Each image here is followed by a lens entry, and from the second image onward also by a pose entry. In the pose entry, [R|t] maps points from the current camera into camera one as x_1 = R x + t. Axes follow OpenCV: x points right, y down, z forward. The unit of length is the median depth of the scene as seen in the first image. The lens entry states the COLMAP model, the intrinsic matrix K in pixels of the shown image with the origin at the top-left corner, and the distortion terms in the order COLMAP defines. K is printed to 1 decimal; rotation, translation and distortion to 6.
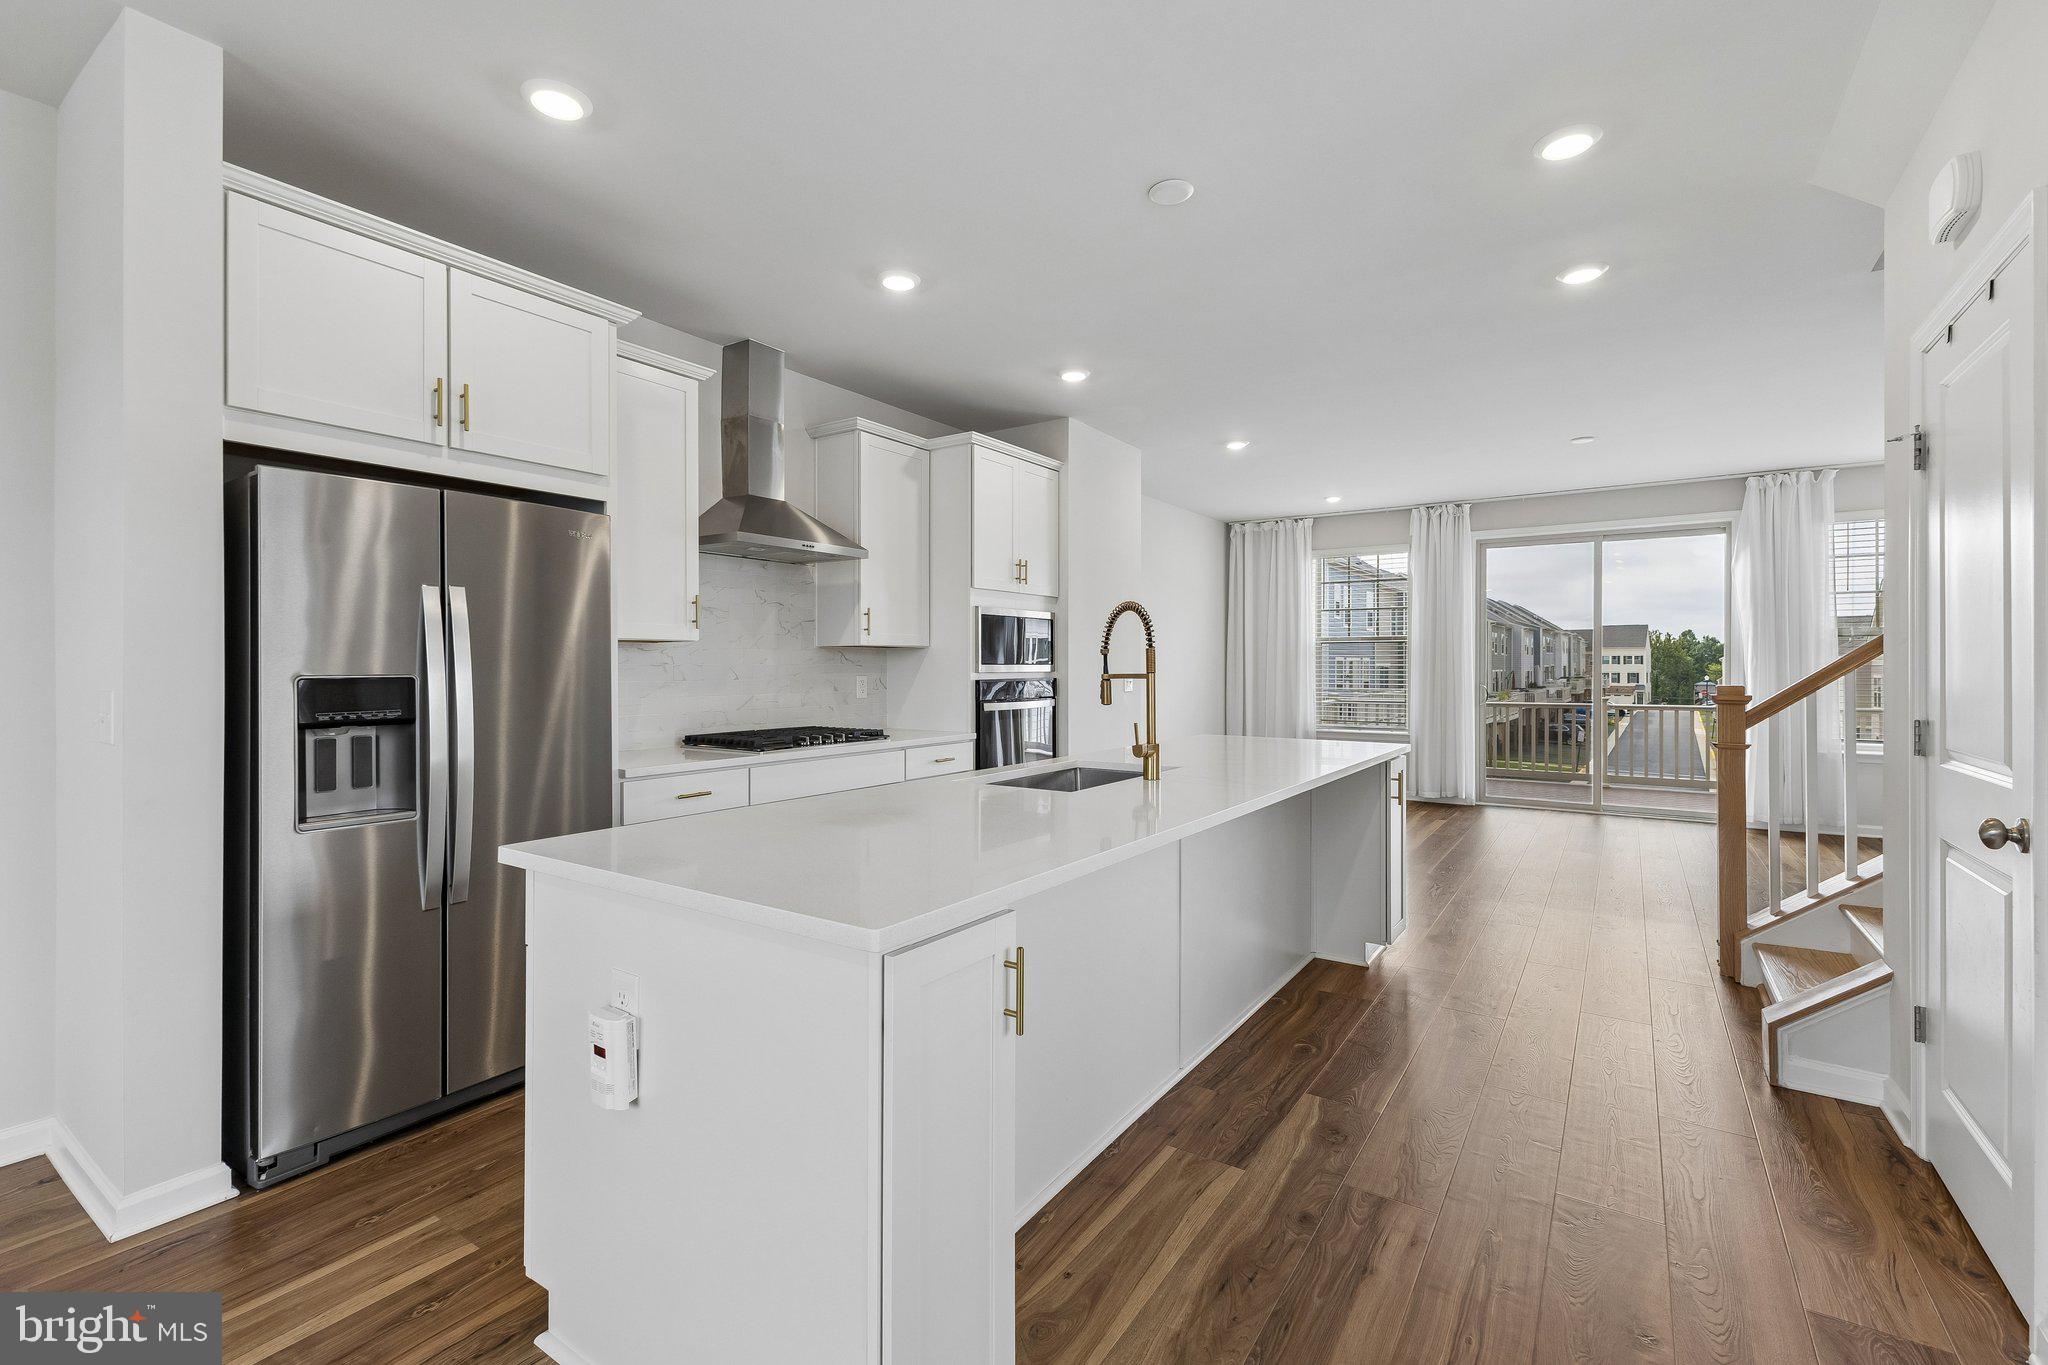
lens RADIAL K [[894.2, 0, 1013.0], [0, 894.2, 661.7], [0, 0, 1]] dist [0.010388, -0.000243]
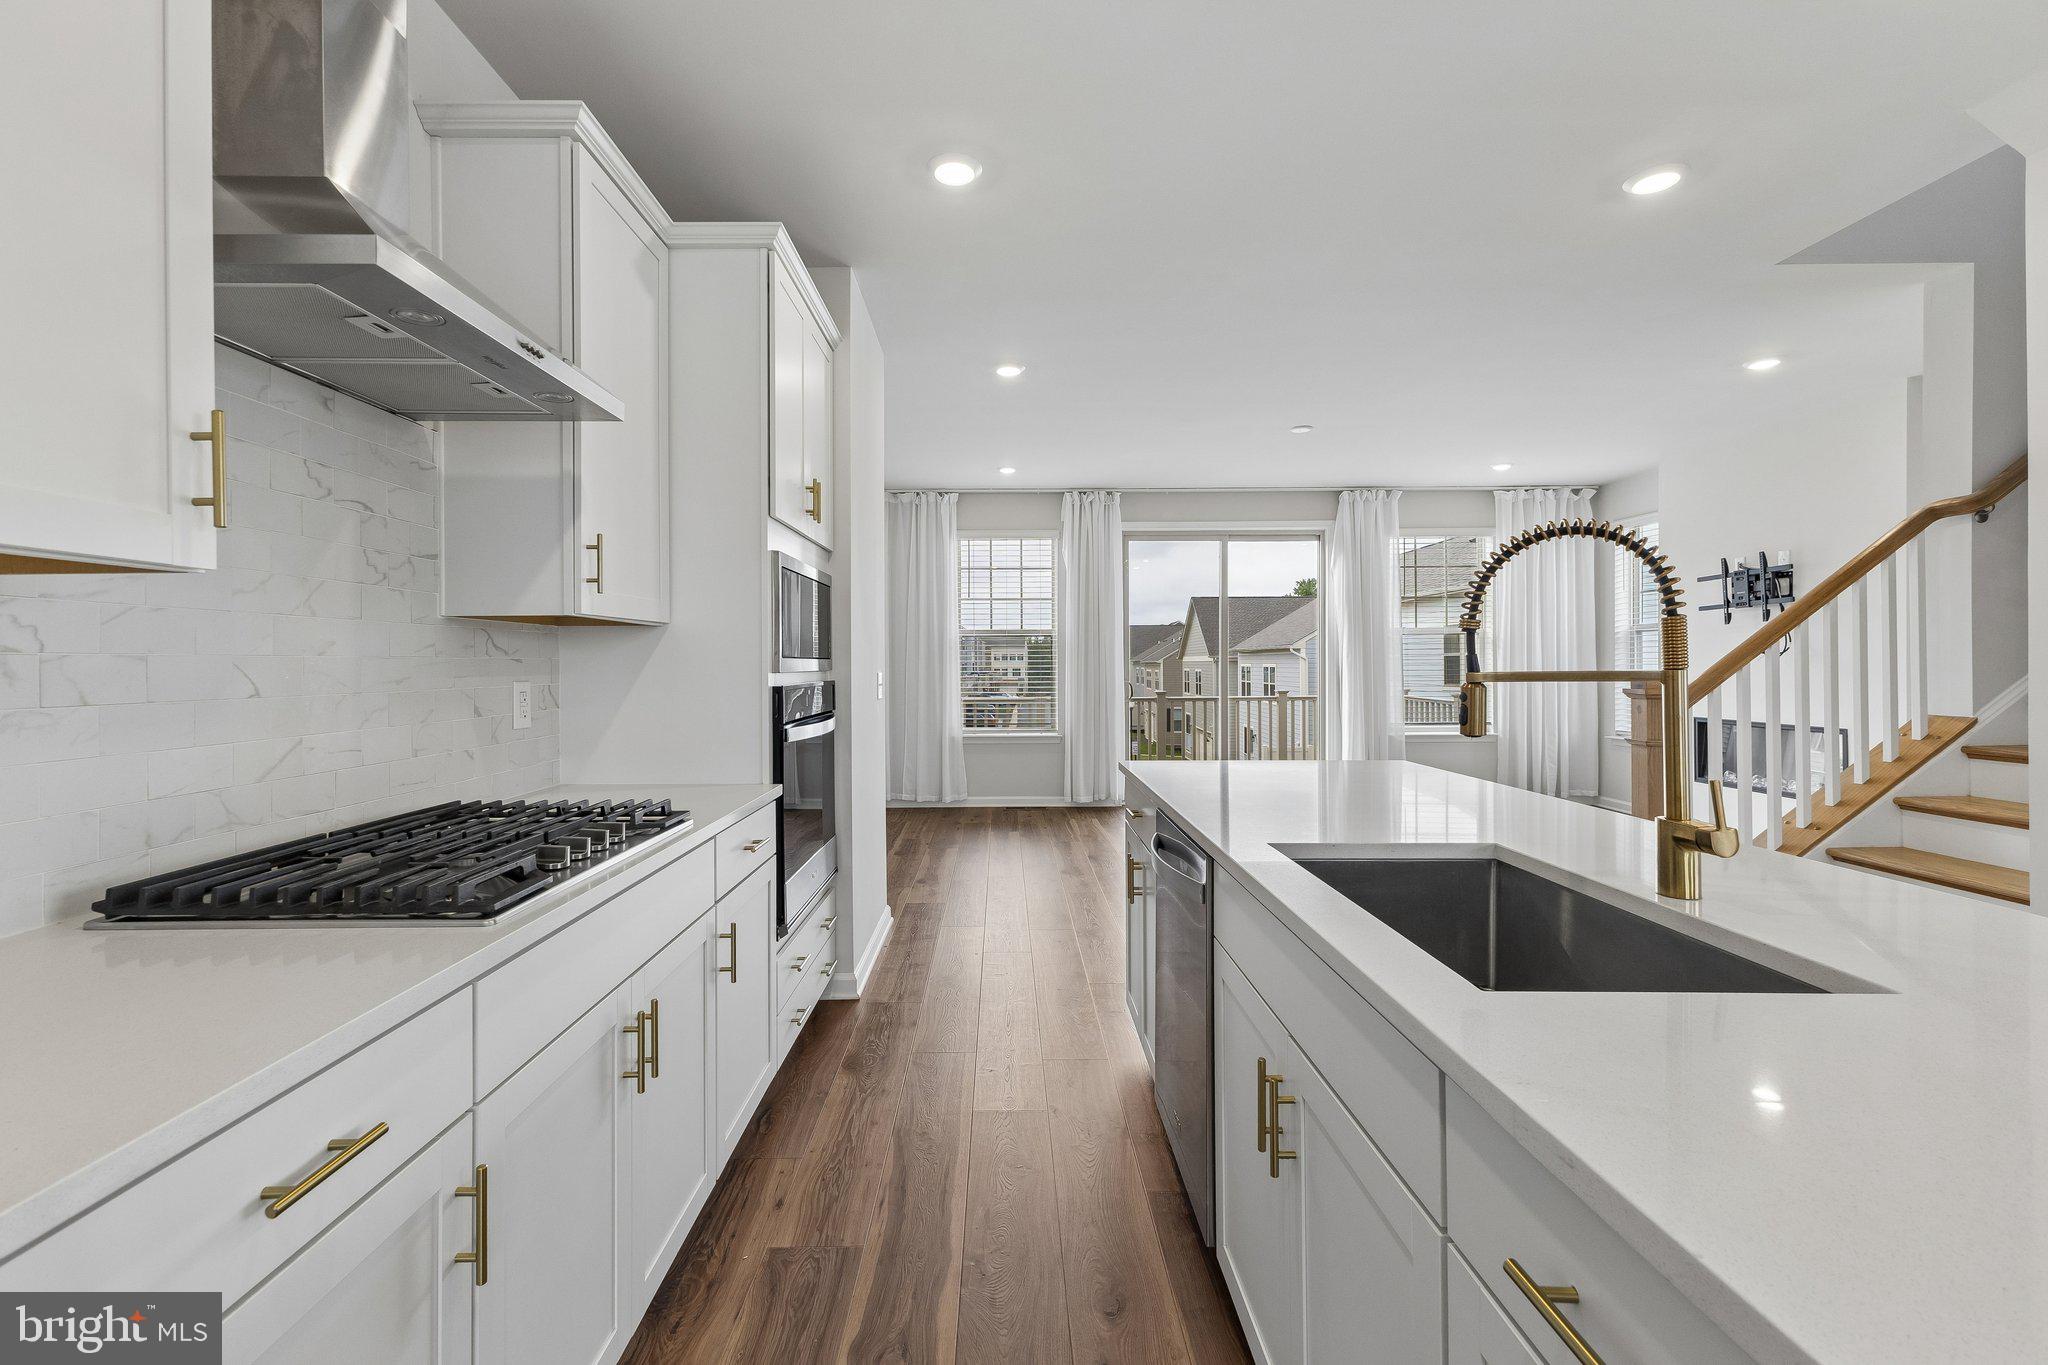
lens RADIAL K [[899.0, 0, 1002.5], [0, 899.0, 660.2], [0, 0, 1]] dist [0.010114, -0.000456]
pose [[0.826042, -0.001622, 0.563606, -0.162494], [0.001288, 0.999999, 0.000991, 0.002934], [-0.563607, -0.000093, 0.826043, 0.323851]]
